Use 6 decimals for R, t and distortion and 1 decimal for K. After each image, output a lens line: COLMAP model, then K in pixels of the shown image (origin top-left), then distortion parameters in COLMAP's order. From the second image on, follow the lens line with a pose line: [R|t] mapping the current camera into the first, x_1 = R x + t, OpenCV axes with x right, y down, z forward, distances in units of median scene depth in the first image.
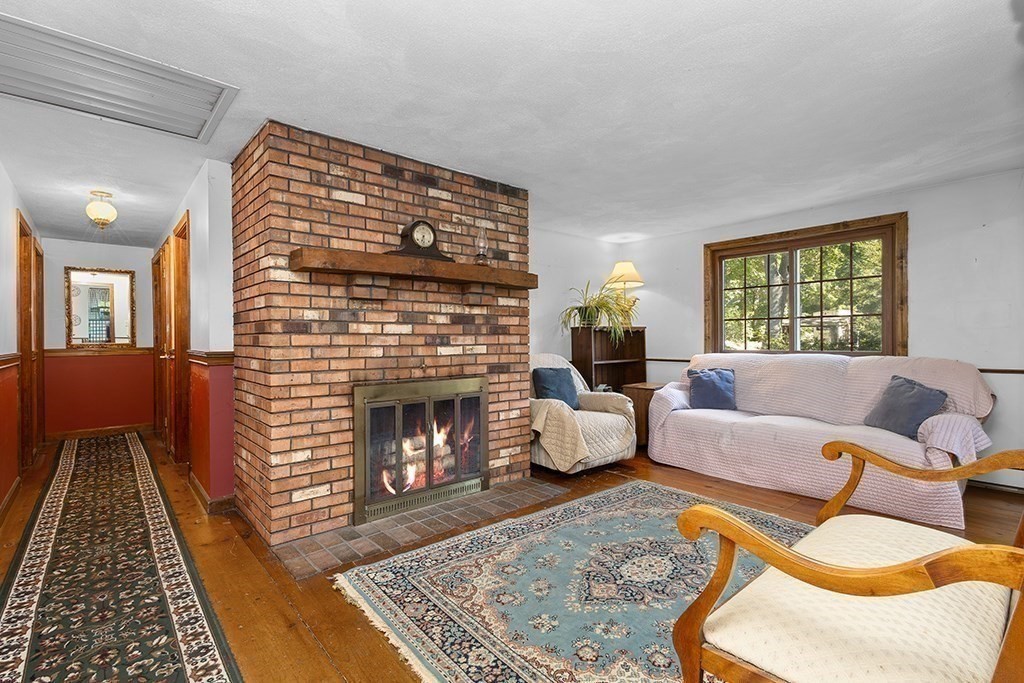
lens RADIAL K [[485.9, 0, 520.5], [0, 485.9, 342.5], [0, 0, 1]] dist [0.002051, 0.001064]
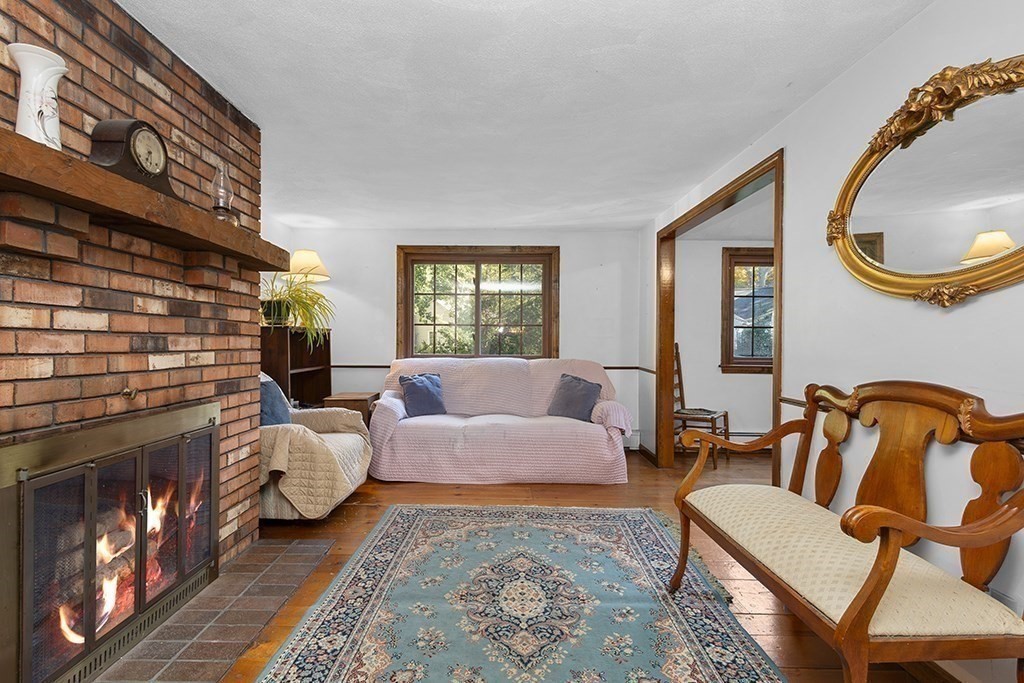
lens RADIAL K [[485.9, 0, 520.5], [0, 485.9, 342.5], [0, 0, 1]] dist [0.002051, 0.001064]
pose [[0.643925, 0.009866, 0.765025, -0.312223], [-0.005703, 0.999951, -0.008095, -0.003250], [-0.765068, 0.000849, 0.643949, 0.297366]]
